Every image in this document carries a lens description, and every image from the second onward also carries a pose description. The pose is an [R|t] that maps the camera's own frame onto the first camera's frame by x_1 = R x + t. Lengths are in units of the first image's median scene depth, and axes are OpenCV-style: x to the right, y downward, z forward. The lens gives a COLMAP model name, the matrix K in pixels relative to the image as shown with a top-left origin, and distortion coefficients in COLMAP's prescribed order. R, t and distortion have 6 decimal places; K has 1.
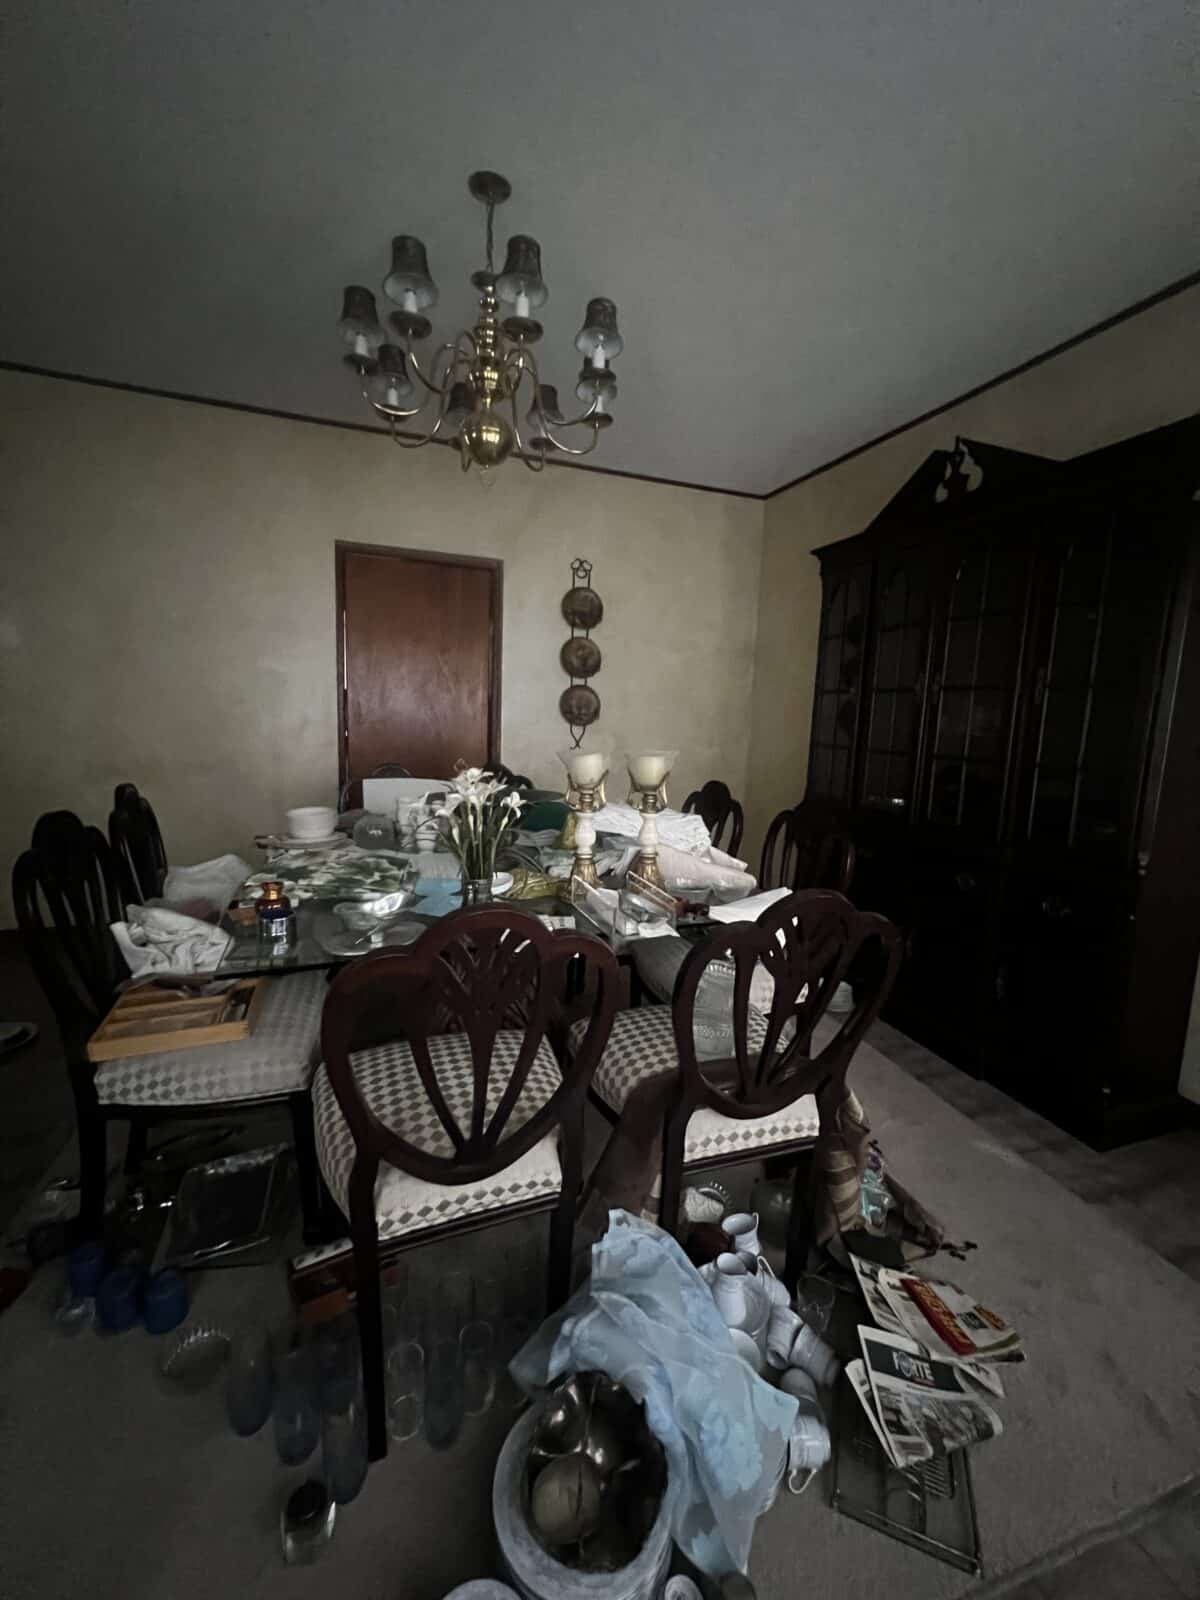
lens RADIAL K [[644.4, 0, 601.0], [0, 644.4, 797.1], [0, 0, 1]] dist [-0.004207, 0.001520]
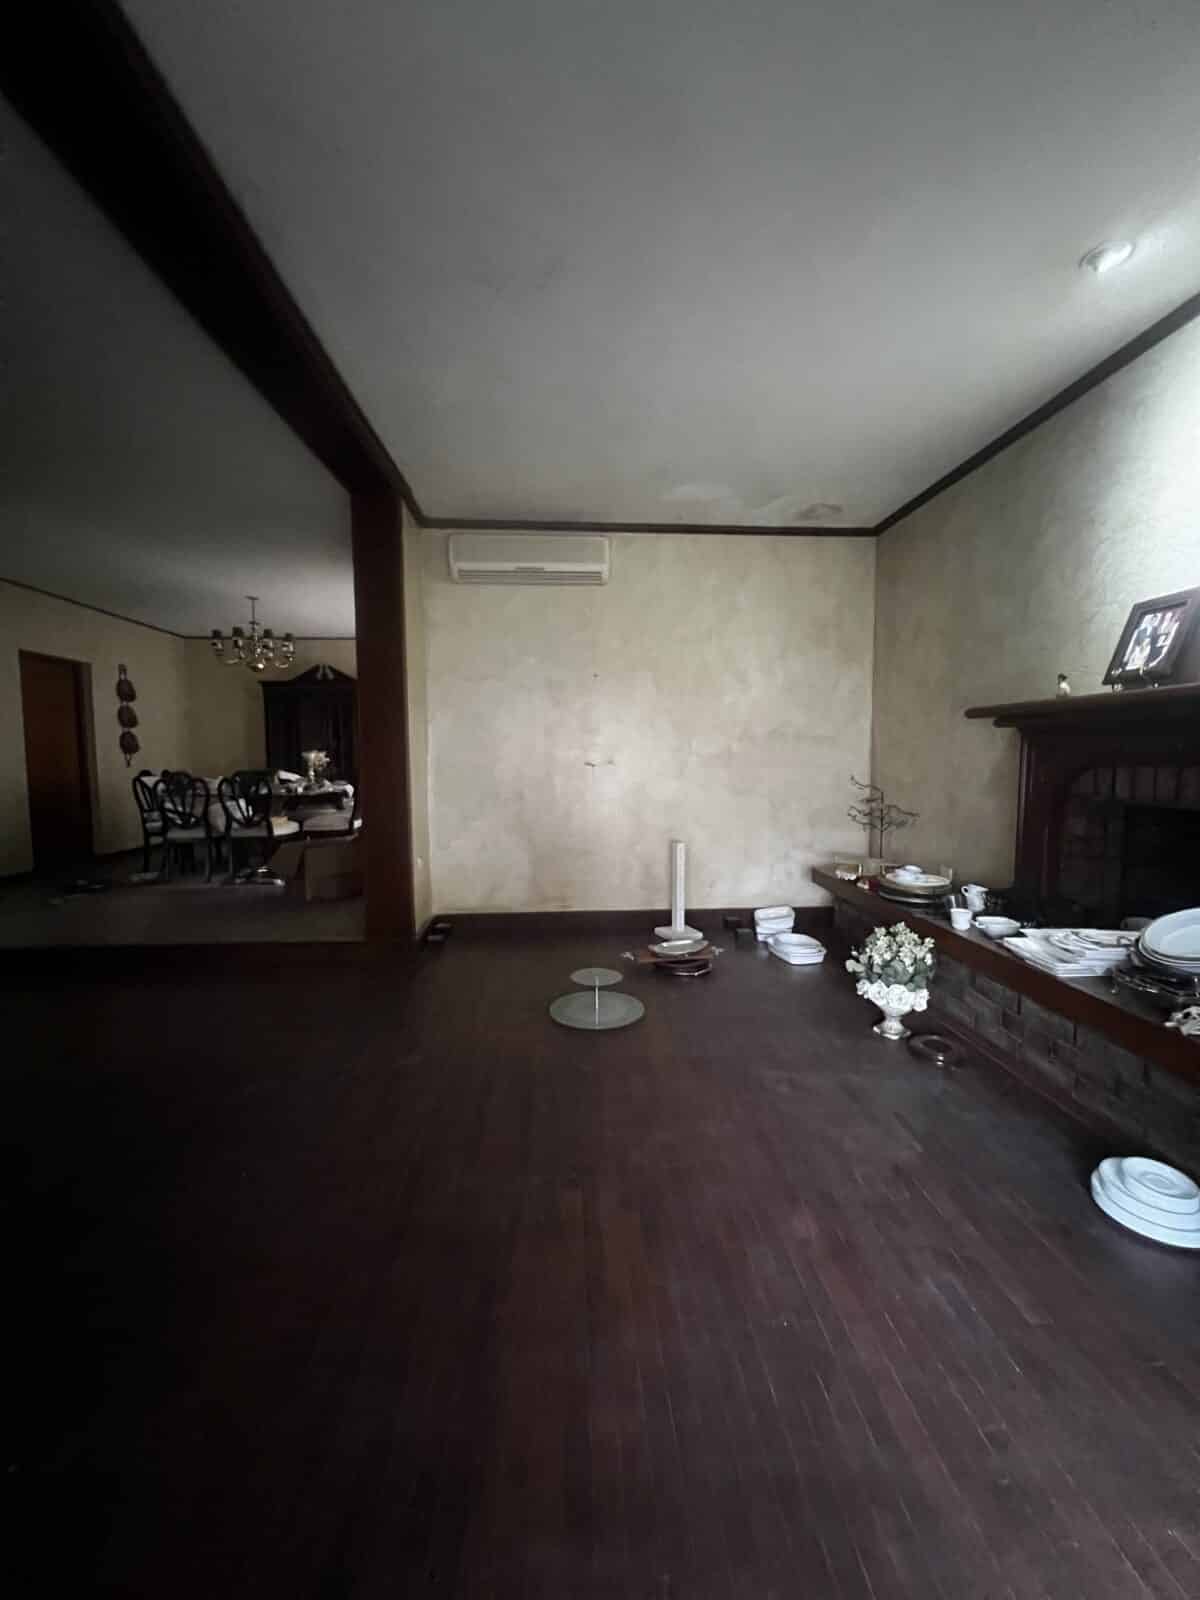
lens RADIAL K [[649.5, 0, 600.5], [0, 649.5, 797.4], [0, 0, 1]] dist [0.012505, 0.000685]
pose [[0.284628, -0.096453, 0.953773, -3.808517], [0.140798, 0.988342, 0.057931, 0.236093], [-0.948242, 0.117800, 0.294890, -2.091365]]
